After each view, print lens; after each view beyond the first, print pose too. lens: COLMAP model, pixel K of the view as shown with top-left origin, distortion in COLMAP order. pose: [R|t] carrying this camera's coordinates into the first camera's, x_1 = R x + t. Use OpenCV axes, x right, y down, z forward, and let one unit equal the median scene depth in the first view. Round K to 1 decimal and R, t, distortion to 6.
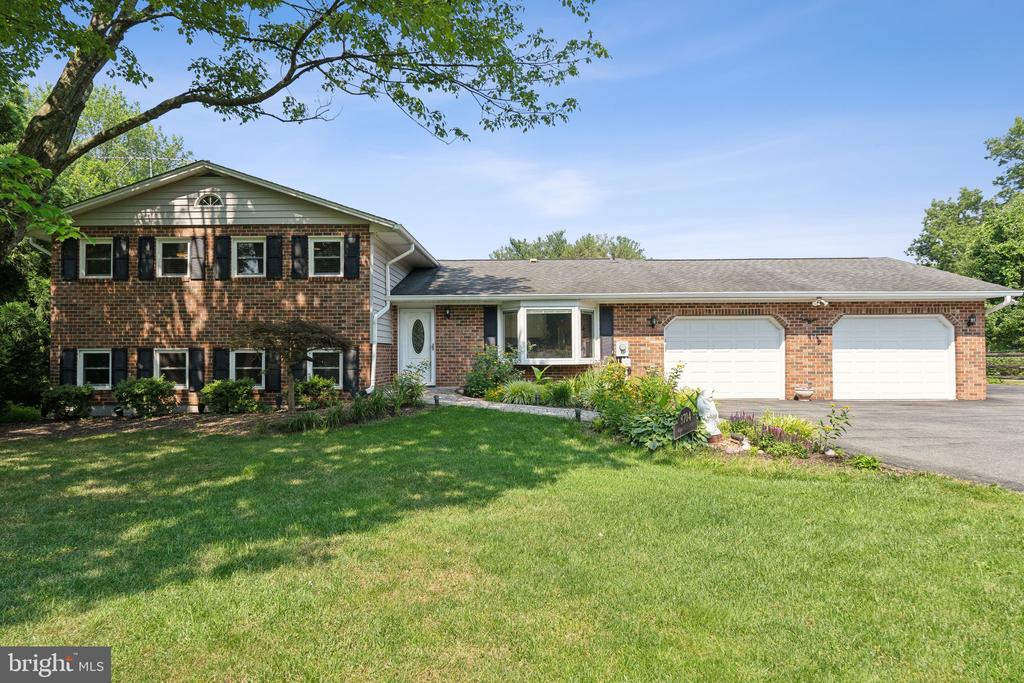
lens RADIAL K [[562.6, 0, 512.0], [0, 562.6, 341.5], [0, 0, 1]] dist [0.001683, 0.000344]
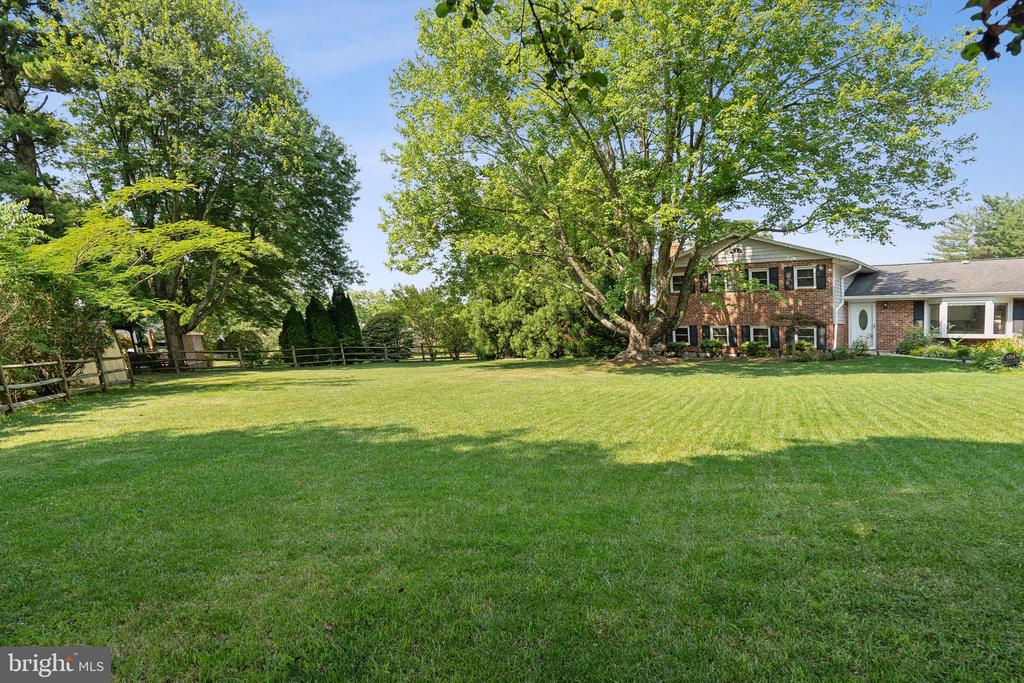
lens RADIAL K [[498.7, 0, 511.9], [0, 498.7, 326.5], [0, 0, 1]] dist [0.000683, -0.000044]
pose [[0.725381, 0.008229, -0.688298, 0.100174], [-0.000328, 0.999933, 0.011609, -0.006903], [0.688347, -0.008196, 0.725335, -0.831400]]
